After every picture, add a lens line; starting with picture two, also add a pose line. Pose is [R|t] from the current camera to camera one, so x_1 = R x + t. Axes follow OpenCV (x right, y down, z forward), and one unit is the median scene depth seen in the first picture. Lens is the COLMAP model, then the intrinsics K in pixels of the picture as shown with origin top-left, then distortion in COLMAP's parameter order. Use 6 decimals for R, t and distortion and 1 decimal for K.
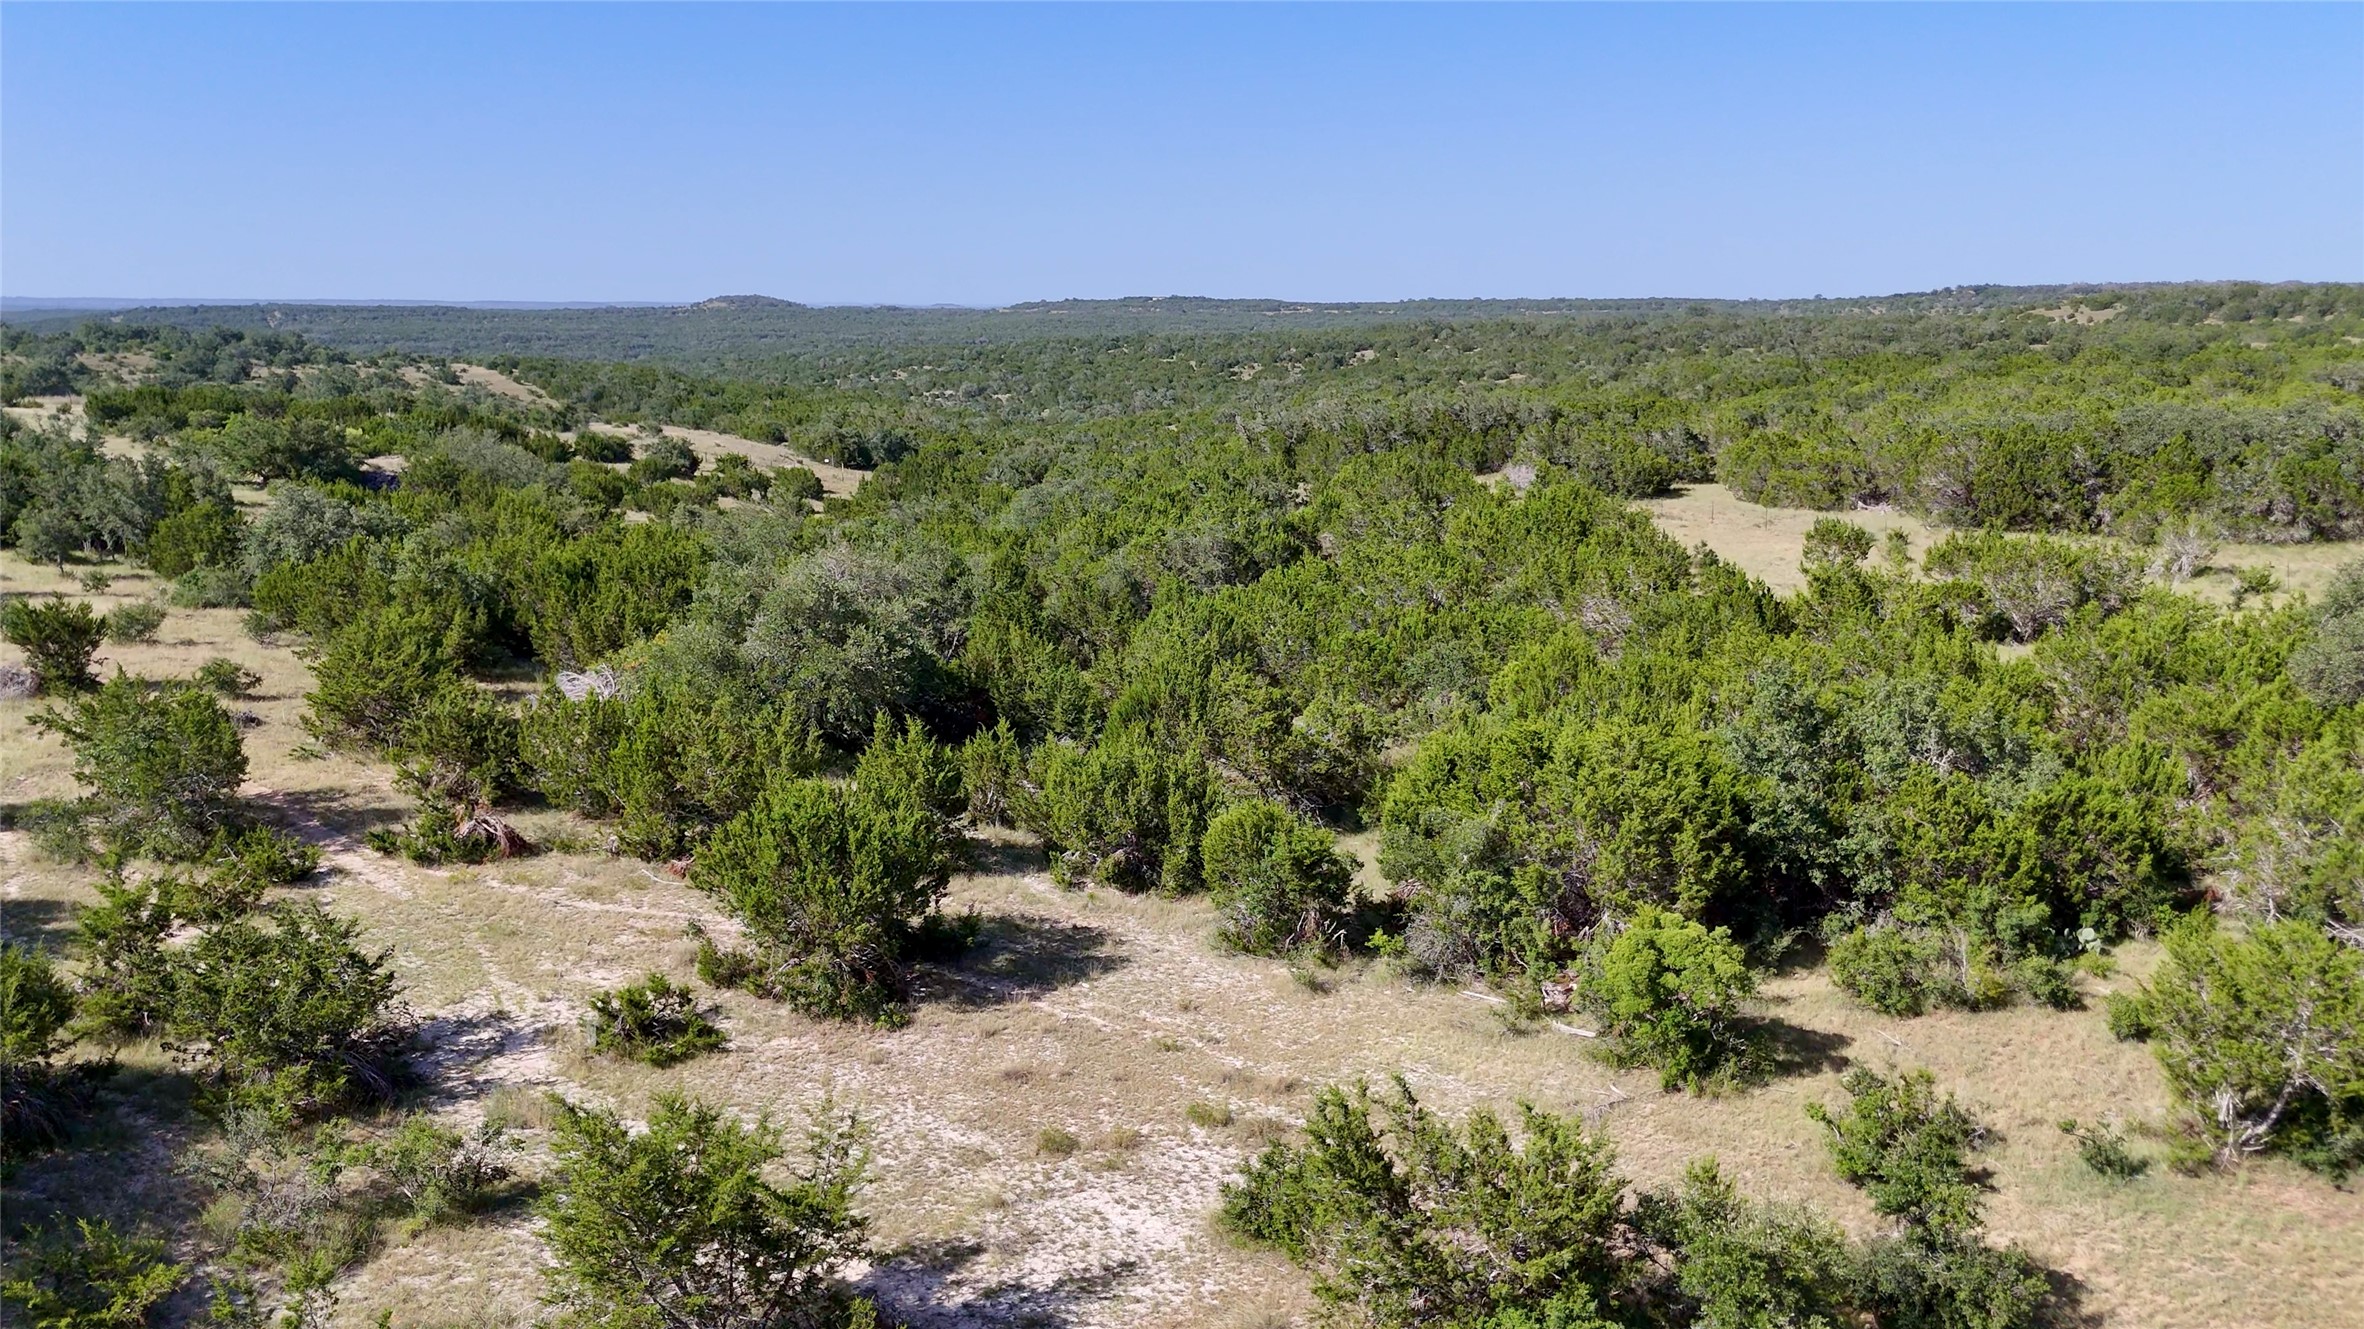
lens RADIAL K [[1749.0, 0, 1184.7], [0, 1749.0, 667.6], [0, 0, 1]] dist [0.058018, -0.056685]
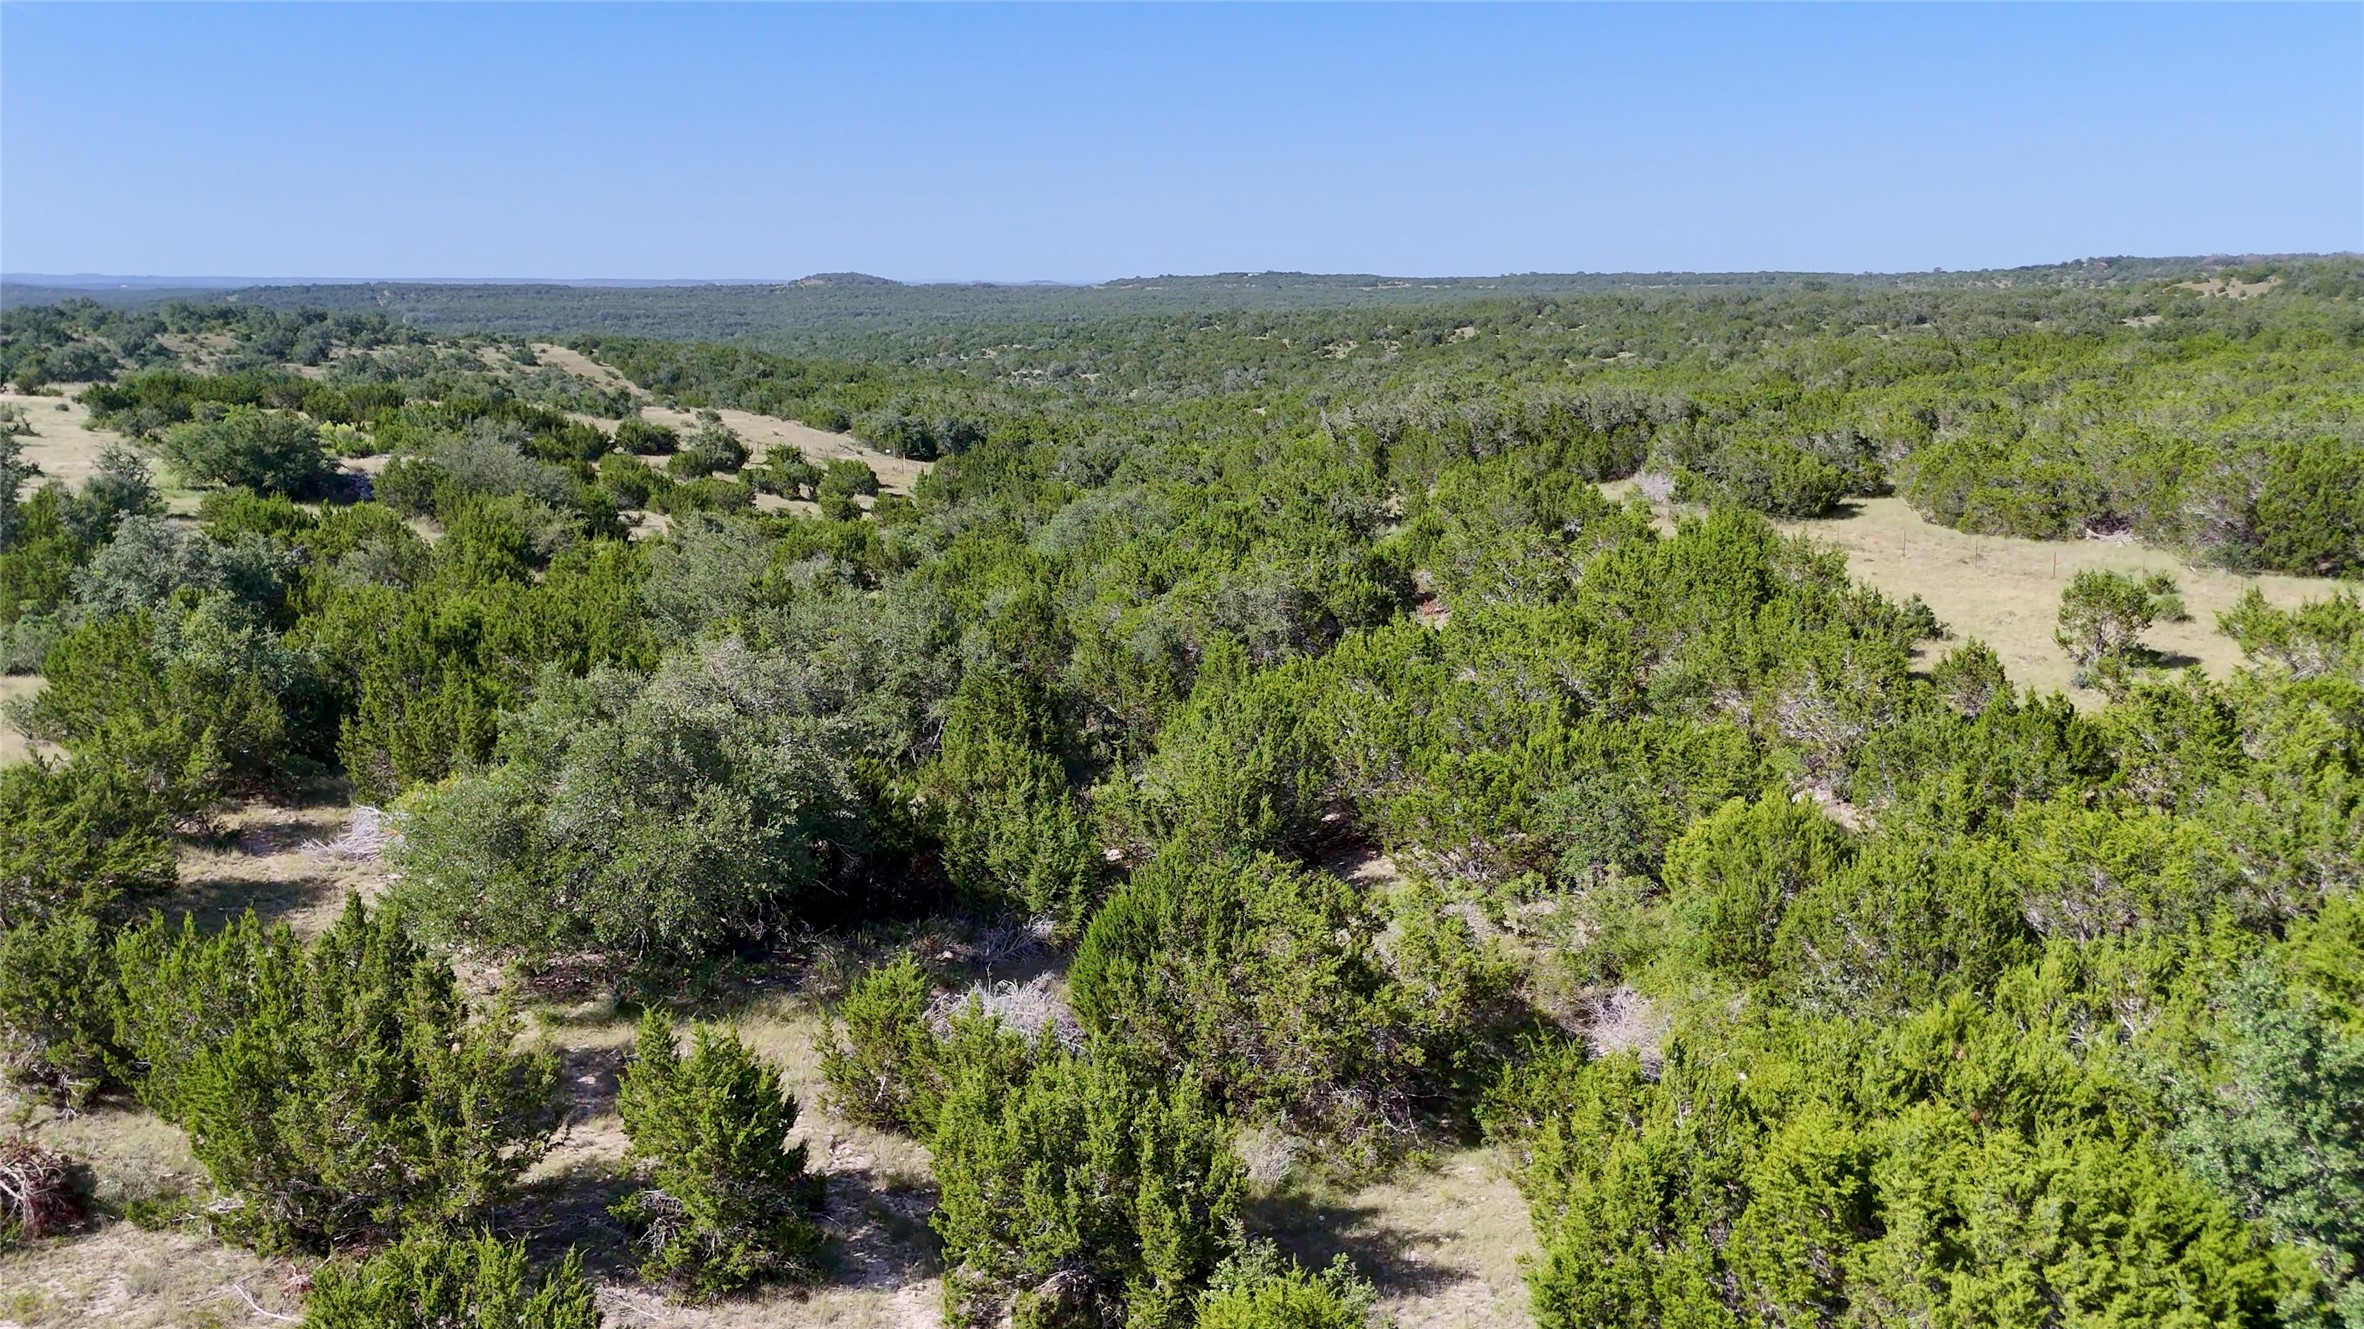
lens RADIAL K [[1749.0, 0, 1180.6], [0, 1749.0, 660.4], [0, 0, 1]] dist [0.058018, -0.056685]
pose [[0.998415, 0.009248, -0.055509, 0.006575], [-0.008734, 0.999917, 0.009485, -0.019451], [0.055592, -0.008986, 0.998413, 0.086019]]
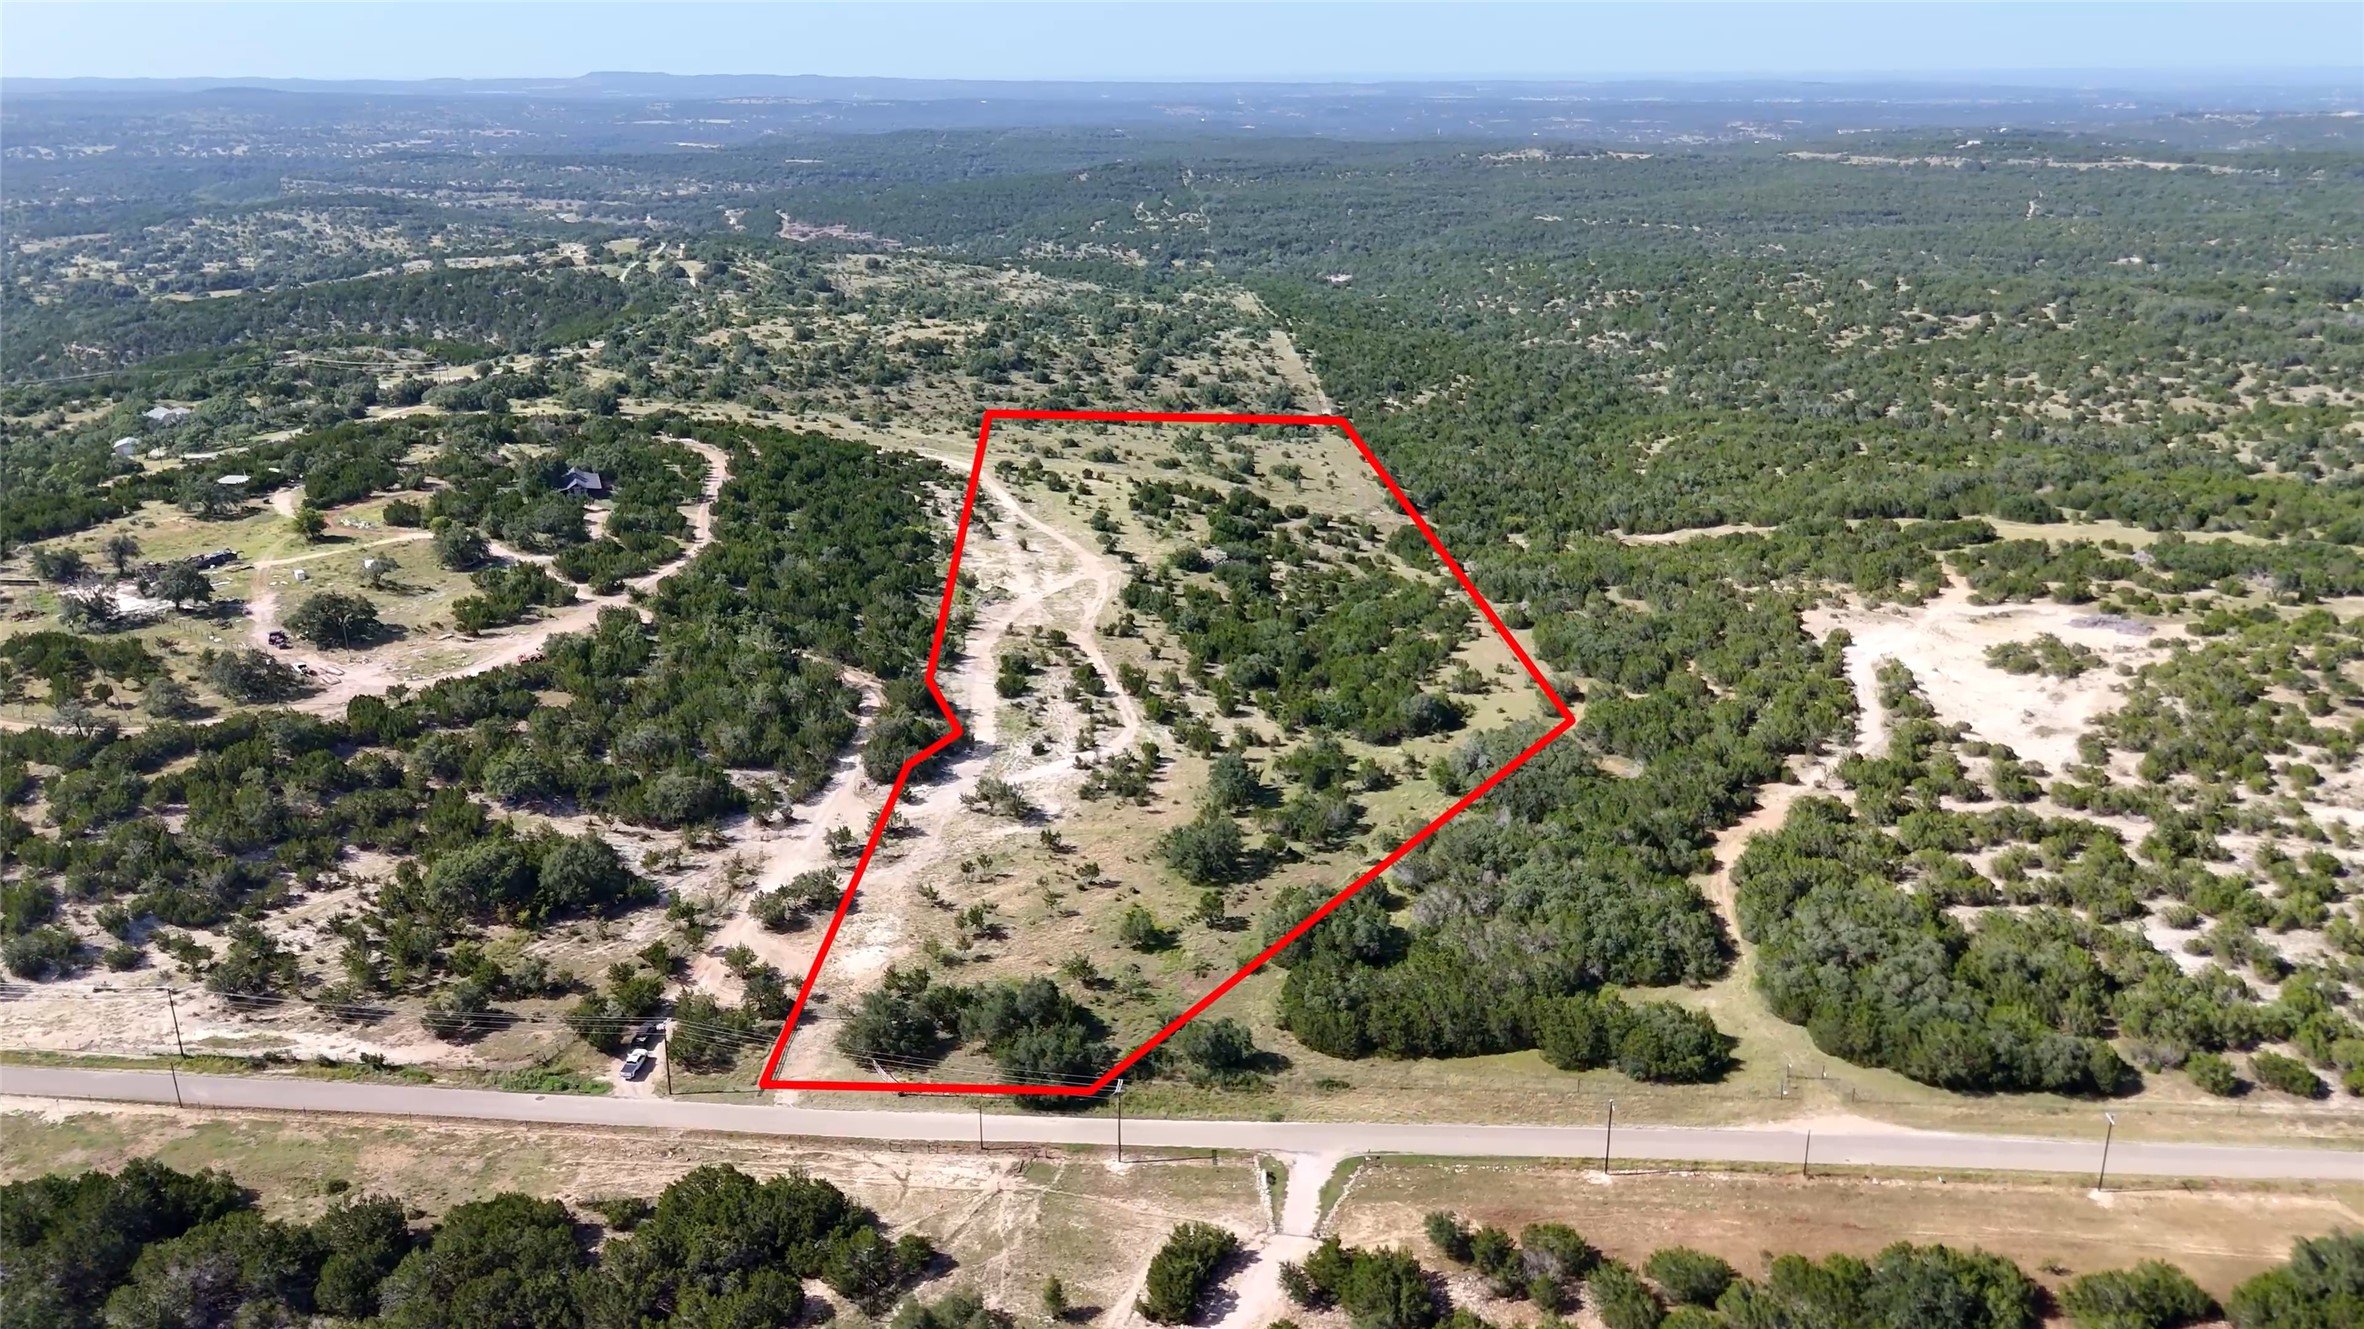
lens RADIAL K [[1749.0, 0, 1171.7], [0, 1749.0, 668.0], [0, 0, 1]] dist [0.058018, -0.056685]
pose [[0.888807, 0.144788, -0.434808, 0.670124], [-0.088302, 0.985107, 0.147533, -0.268385], [0.449693, -0.092734, 0.888356, -1.407084]]
